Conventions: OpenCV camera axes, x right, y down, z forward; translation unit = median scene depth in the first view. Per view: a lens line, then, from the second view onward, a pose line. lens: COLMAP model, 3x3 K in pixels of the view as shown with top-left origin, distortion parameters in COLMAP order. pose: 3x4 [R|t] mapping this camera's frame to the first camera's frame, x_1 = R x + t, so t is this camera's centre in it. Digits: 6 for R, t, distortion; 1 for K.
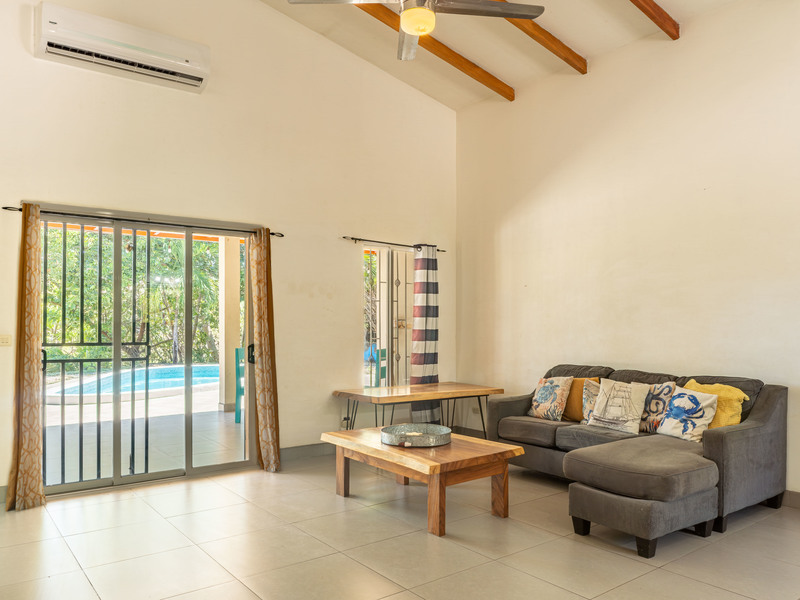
lens RADIAL K [[623.5, 0, 364.5], [0, 623.5, 315.9], [0, 0, 1]] dist [-0.001603, -0.001291]
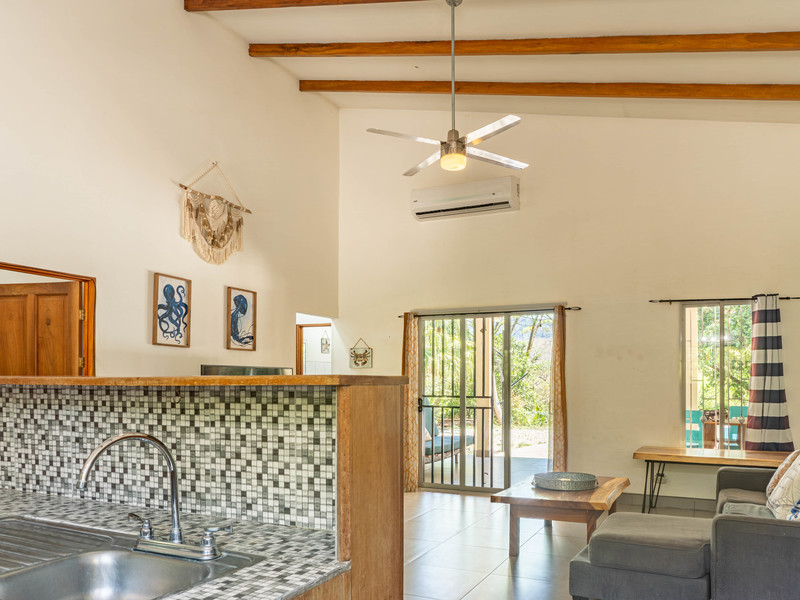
lens RADIAL K [[587.2, 0, 400.9], [0, 587.2, 377.0], [0, 0, 1]] dist [-0.001453, 0.002355]
pose [[0.481028, -0.006869, -0.876679, 0.689642], [0.011202, 0.999936, -0.001688, -0.001363], [0.876634, -0.009009, 0.481074, 0.169947]]
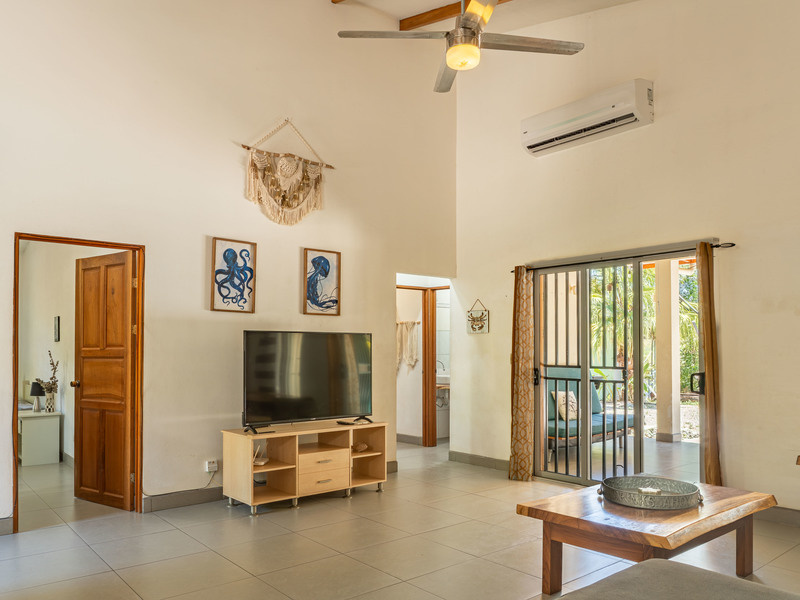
lens RADIAL K [[587.1, 0, 399.2], [0, 587.1, 334.5], [0, 0, 1]] dist [-0.004043, 0.001682]
pose [[0.098839, -0.027317, -0.994728, 0.615886], [0.014220, 0.999560, -0.026037, 0.005990], [0.995002, -0.011572, 0.099184, 0.478651]]
